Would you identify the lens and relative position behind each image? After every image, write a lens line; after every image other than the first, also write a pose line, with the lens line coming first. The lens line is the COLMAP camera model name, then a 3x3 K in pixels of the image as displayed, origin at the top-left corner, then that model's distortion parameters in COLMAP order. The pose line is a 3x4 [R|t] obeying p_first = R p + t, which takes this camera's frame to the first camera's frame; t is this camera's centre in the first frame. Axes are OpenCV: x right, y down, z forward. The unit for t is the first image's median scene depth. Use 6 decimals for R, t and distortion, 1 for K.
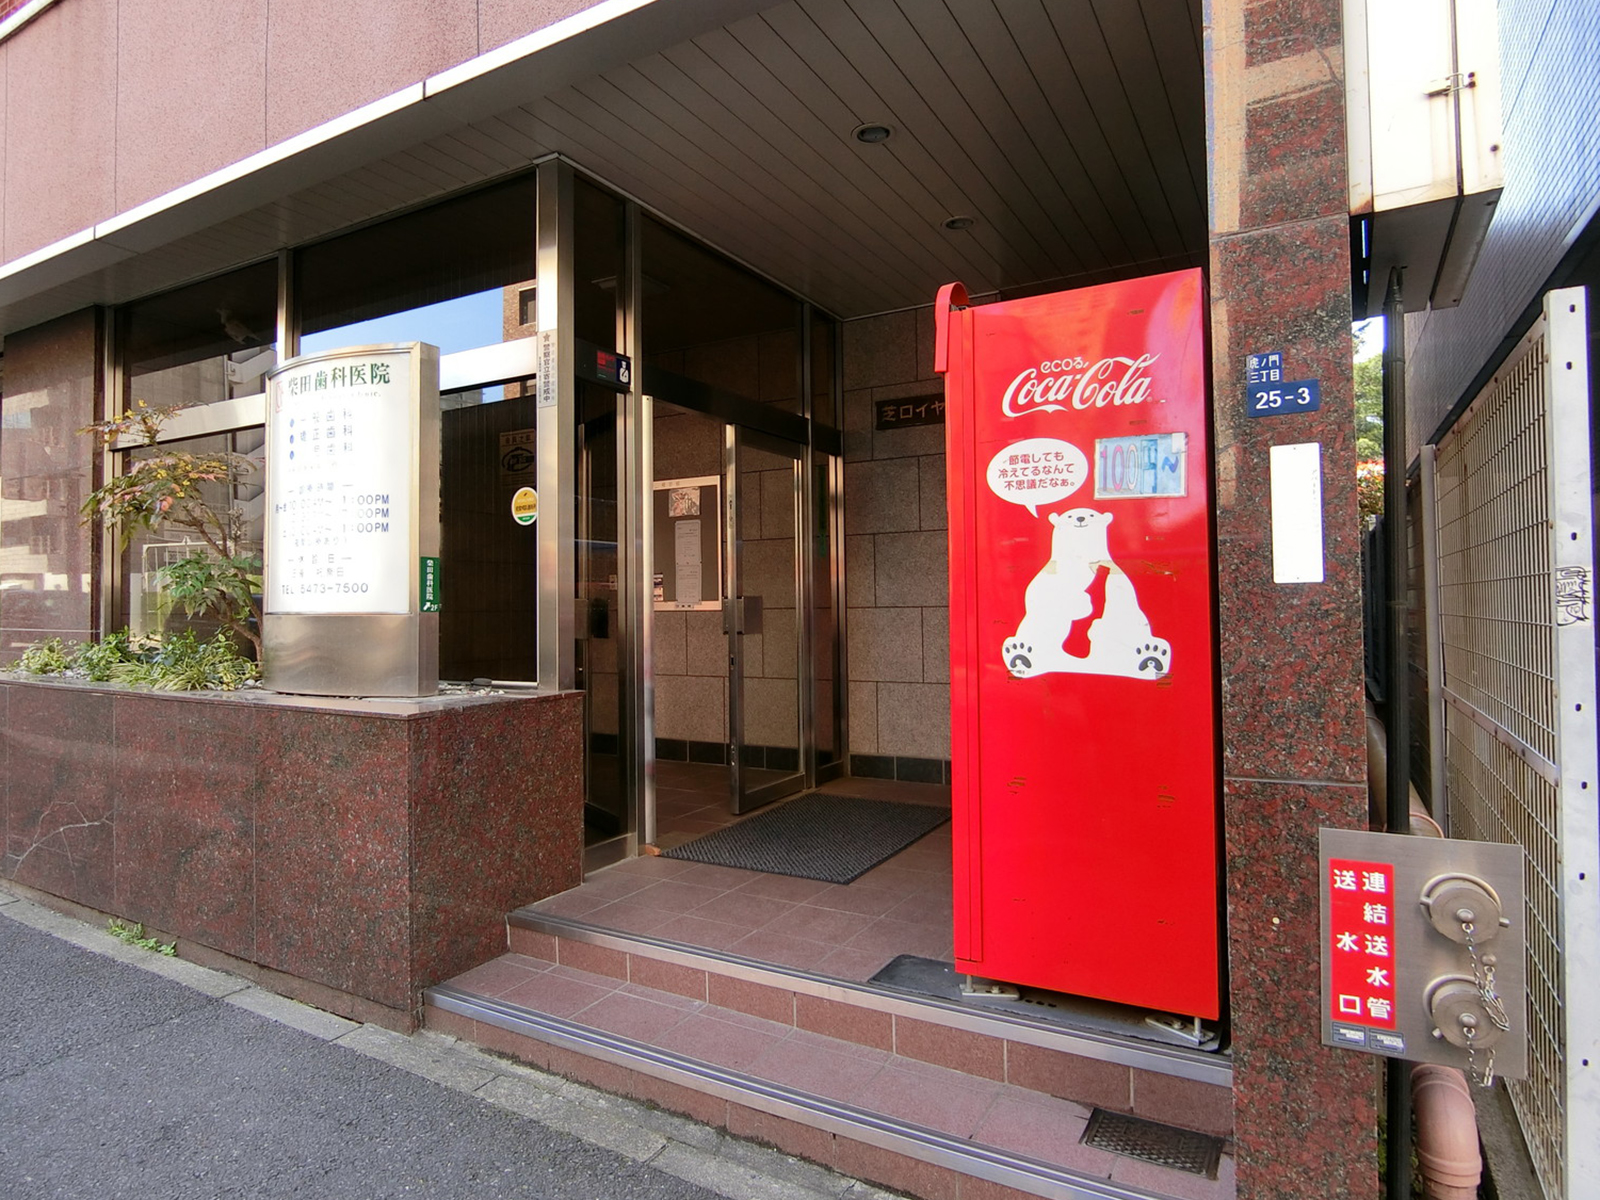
lens RADIAL K [[934.5, 0, 795.1], [0, 934.5, 595.3], [0, 0, 1]] dist [-0.018742, -0.002618]
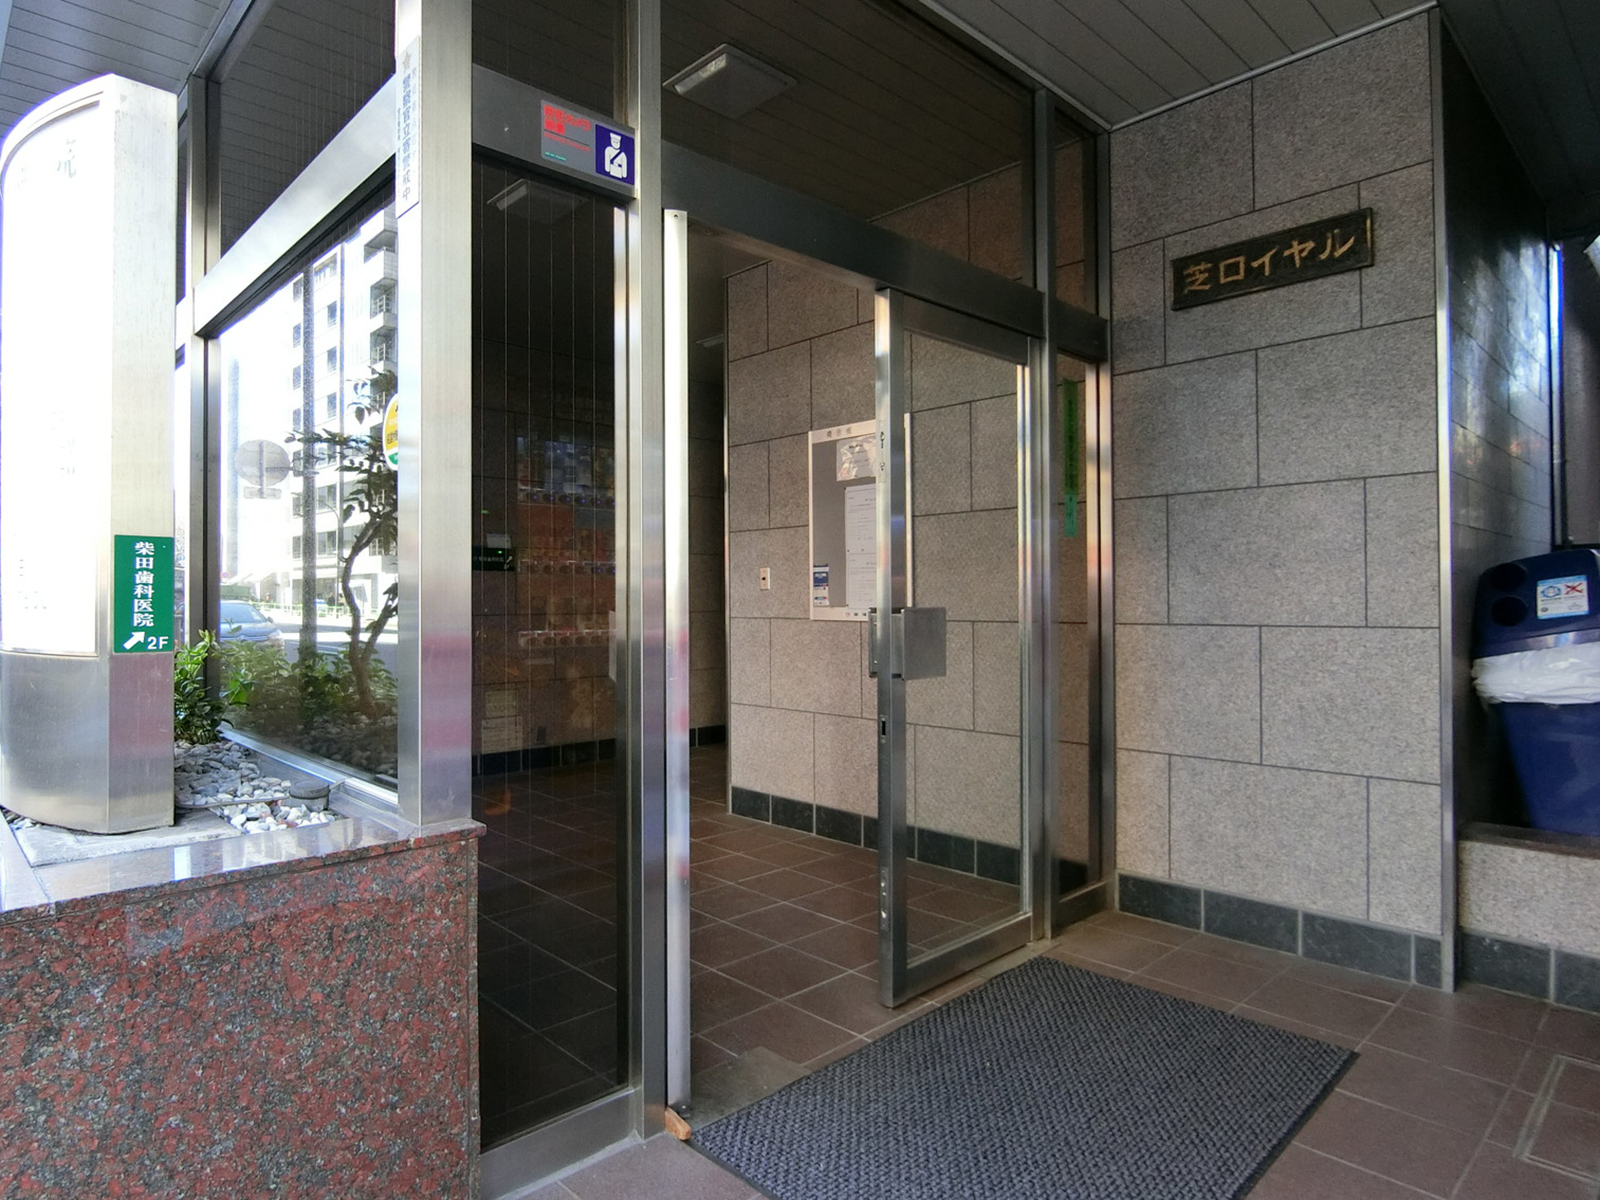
lens RADIAL K [[934.5, 0, 757.3], [0, 934.5, 598.3], [0, 0, 1]] dist [-0.018742, -0.002618]
pose [[0.946979, 0.008454, -0.321185, 0.031512], [-0.004081, 0.999890, 0.014287, -0.010302], [0.321271, -0.012218, 0.946909, 0.390498]]
